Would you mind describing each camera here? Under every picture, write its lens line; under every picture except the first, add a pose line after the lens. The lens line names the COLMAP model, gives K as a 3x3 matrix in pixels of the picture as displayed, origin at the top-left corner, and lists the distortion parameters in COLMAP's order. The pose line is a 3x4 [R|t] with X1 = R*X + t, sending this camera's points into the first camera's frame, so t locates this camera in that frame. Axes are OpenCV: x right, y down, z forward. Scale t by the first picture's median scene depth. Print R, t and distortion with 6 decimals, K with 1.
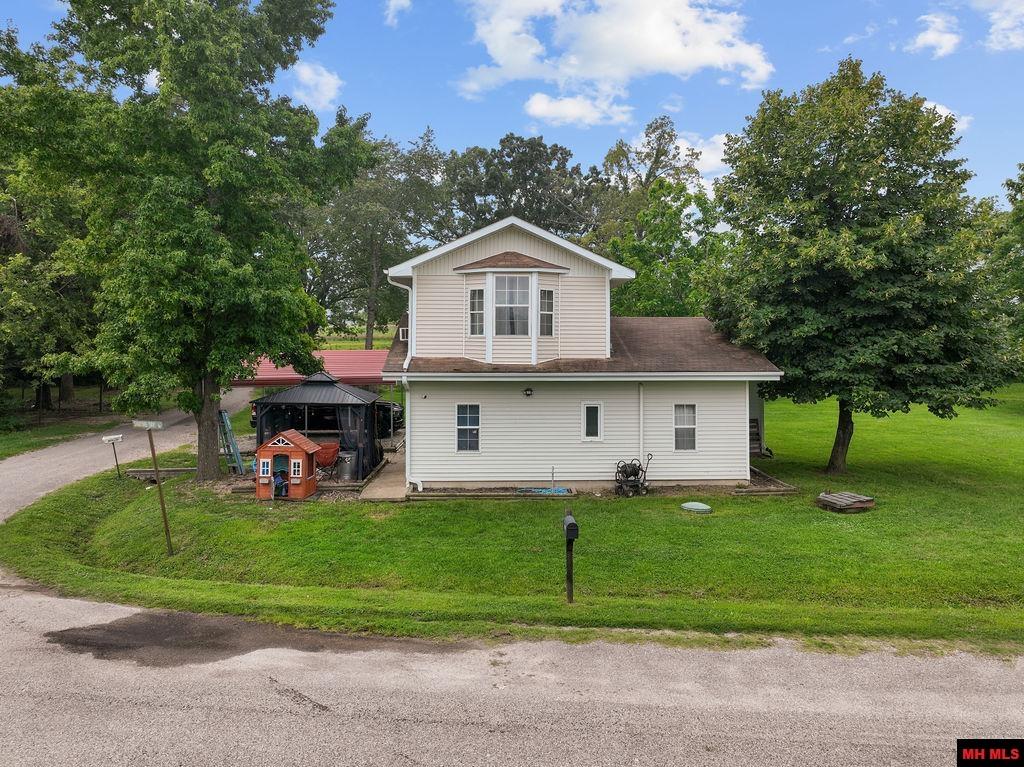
lens RADIAL K [[734.9, 0, 515.4], [0, 734.9, 350.0], [0, 0, 1]] dist [0.005086, 0.006070]
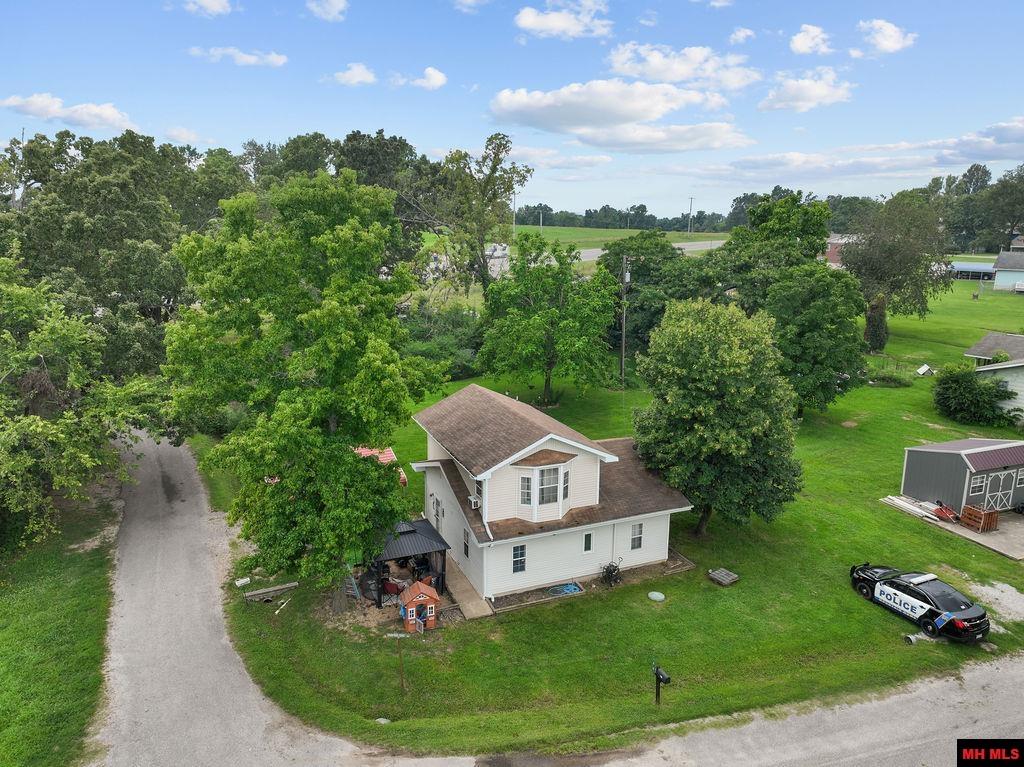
lens RADIAL K [[722.2, 0, 515.0], [0, 722.2, 382.5], [0, 0, 1]] dist [0.002425, 0.014295]
pose [[0.937891, -0.069245, 0.339949, -0.584505], [-0.013065, 0.972134, 0.234062, -0.638135], [-0.346683, -0.223966, 0.910851, -0.343428]]
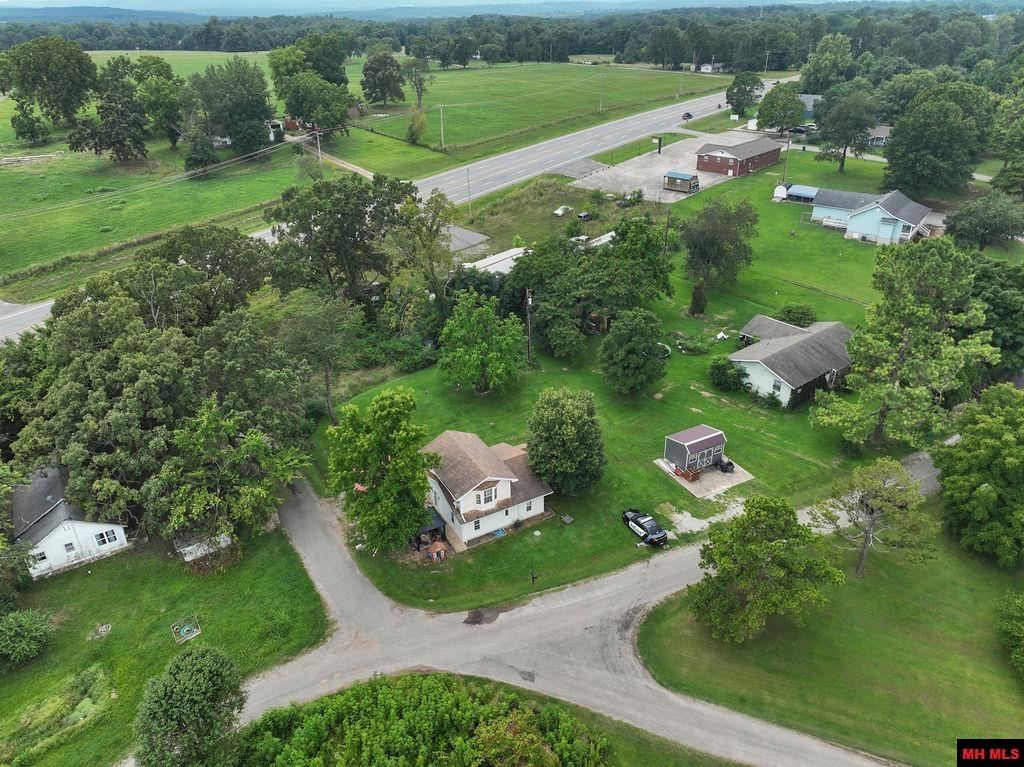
lens RADIAL K [[722.2, 0, 515.0], [0, 722.2, 382.5], [0, 0, 1]] dist [0.002425, 0.014295]
pose [[0.897250, -0.221328, 0.382043, -1.123238], [0.010218, 0.875461, 0.483181, -2.272907], [-0.441405, -0.429630, 0.787769, -1.632078]]
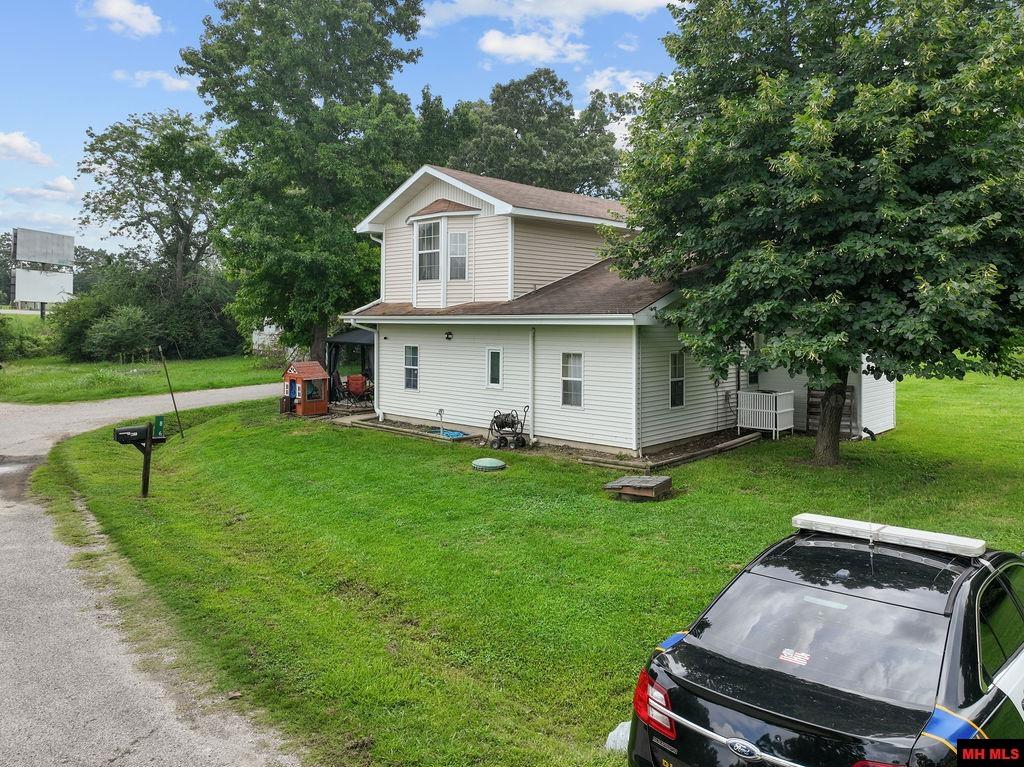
lens RADIAL K [[734.9, 0, 515.4], [0, 734.9, 350.0], [0, 0, 1]] dist [0.005086, 0.006070]
pose [[0.686997, 0.028543, -0.726099, 0.825202], [0.009519, 0.998789, 0.048269, 0.029538], [0.726598, -0.040073, 0.685893, 0.376618]]
